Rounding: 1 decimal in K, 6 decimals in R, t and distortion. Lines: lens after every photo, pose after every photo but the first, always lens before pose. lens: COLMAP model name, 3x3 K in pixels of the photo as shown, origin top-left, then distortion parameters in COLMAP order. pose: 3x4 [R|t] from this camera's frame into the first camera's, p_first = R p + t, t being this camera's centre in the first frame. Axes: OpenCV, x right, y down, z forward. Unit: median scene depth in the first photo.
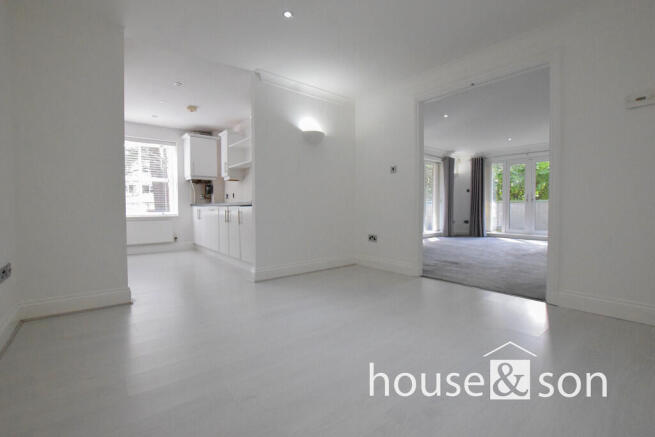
lens RADIAL K [[290.8, 0, 325.3], [0, 290.8, 216.0], [0, 0, 1]] dist [-0.038690, -0.000044]
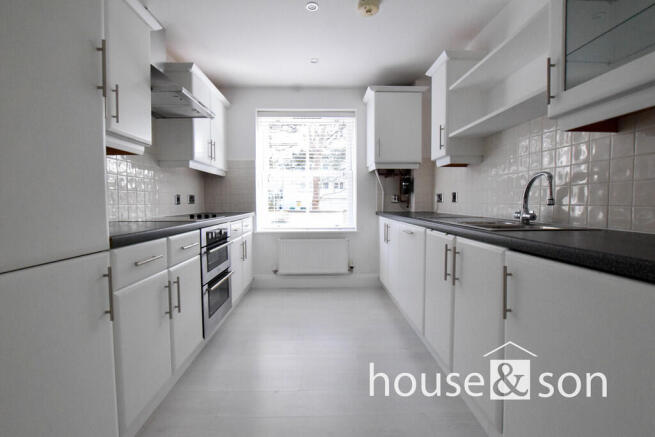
lens RADIAL K [[290.8, 0, 325.3], [0, 290.8, 216.0], [0, 0, 1]] dist [-0.038690, -0.000044]
pose [[0.785413, 0.030927, -0.618199, -0.206157], [-0.018026, 0.999470, 0.027099, -0.054037], [0.618710, -0.010140, 0.785554, 0.536558]]
